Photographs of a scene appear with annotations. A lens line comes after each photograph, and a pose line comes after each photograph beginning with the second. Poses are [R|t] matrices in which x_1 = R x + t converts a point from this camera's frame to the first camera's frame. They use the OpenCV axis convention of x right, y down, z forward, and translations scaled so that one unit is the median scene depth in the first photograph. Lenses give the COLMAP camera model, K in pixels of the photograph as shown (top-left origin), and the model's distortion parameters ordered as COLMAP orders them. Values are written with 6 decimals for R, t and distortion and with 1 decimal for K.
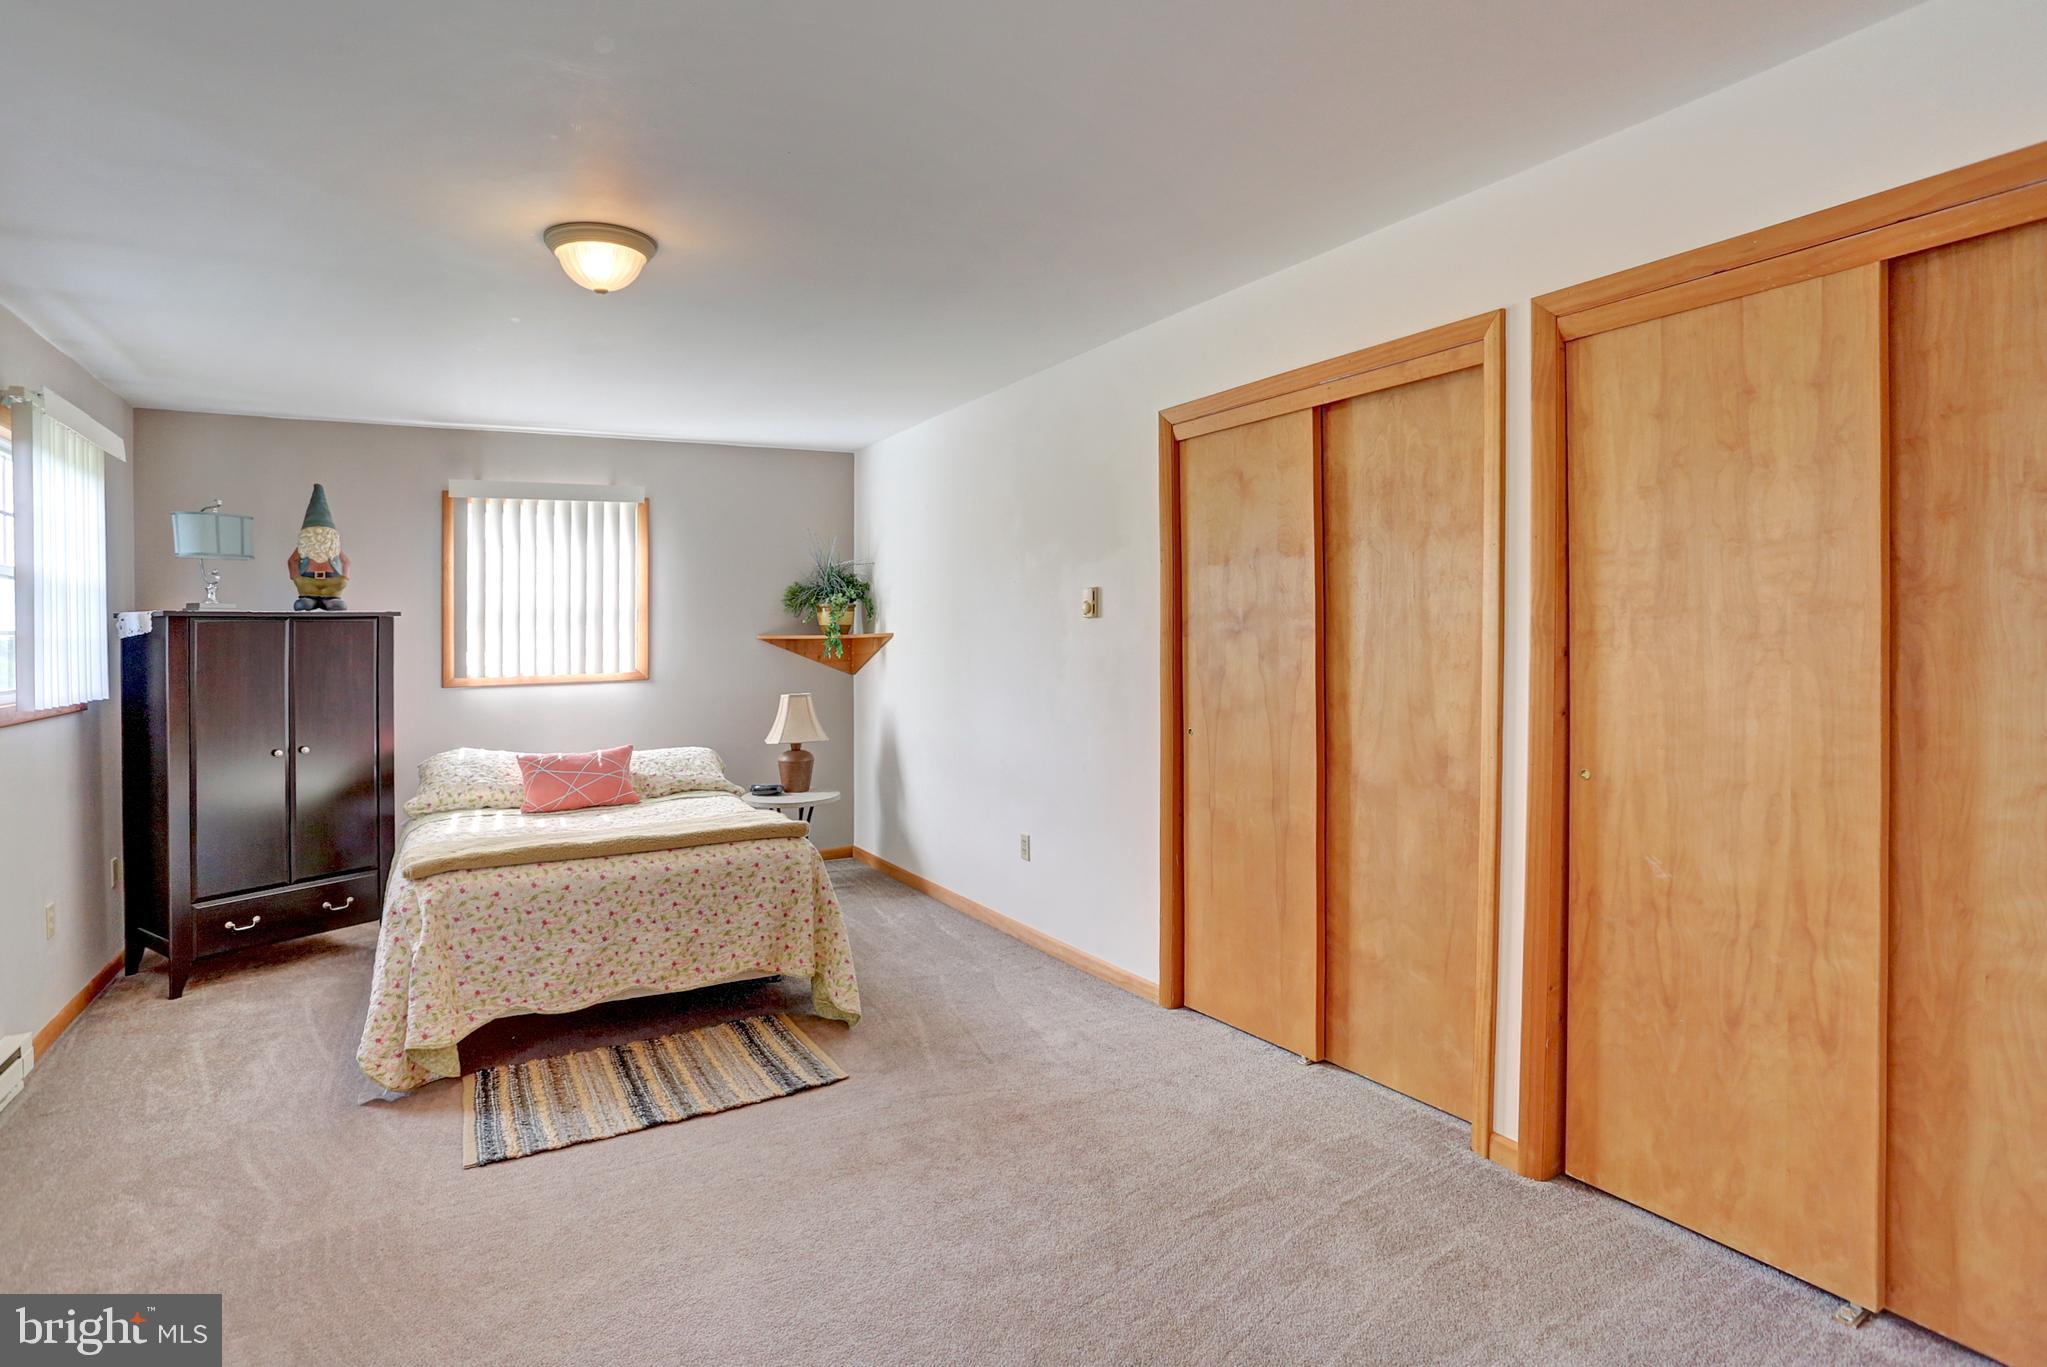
lens RADIAL K [[1052.4, 0, 1035.8], [0, 1052.4, 663.8], [0, 0, 1]] dist [-0.060043, 0.026006]
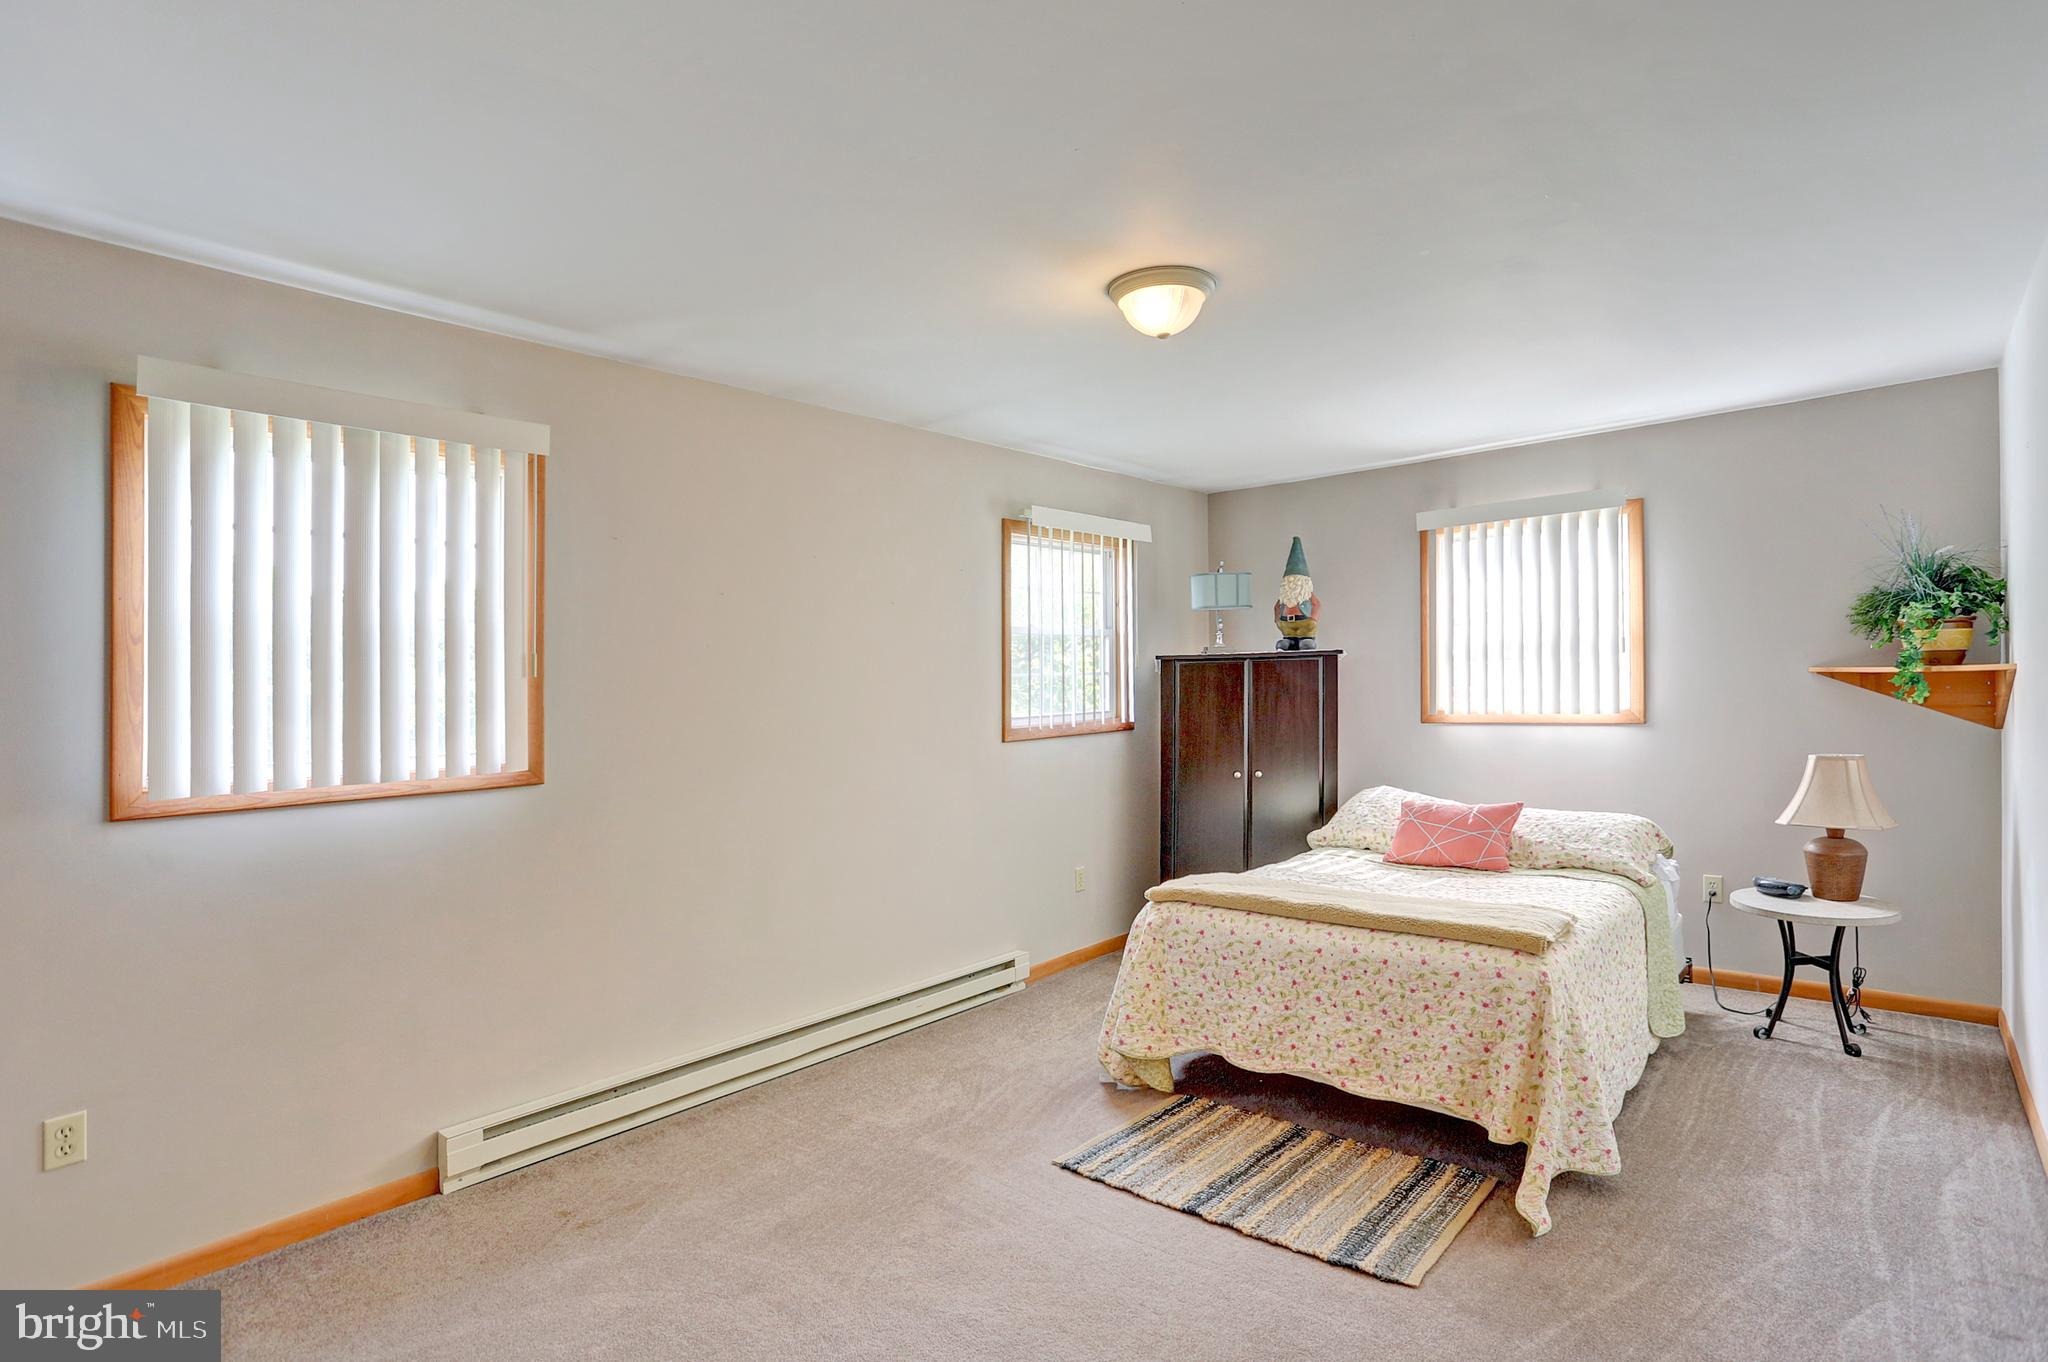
lens RADIAL K [[1073.1, 0, 1024.0], [0, 1073.1, 681.0], [0, 0, 1]] dist [-0.055768, 0.037803]
pose [[0.312400, 0.011563, -0.949880, 0.386540], [-0.007628, 0.999924, 0.009663, -0.033376], [0.949920, 0.004227, 0.312464, 0.440933]]
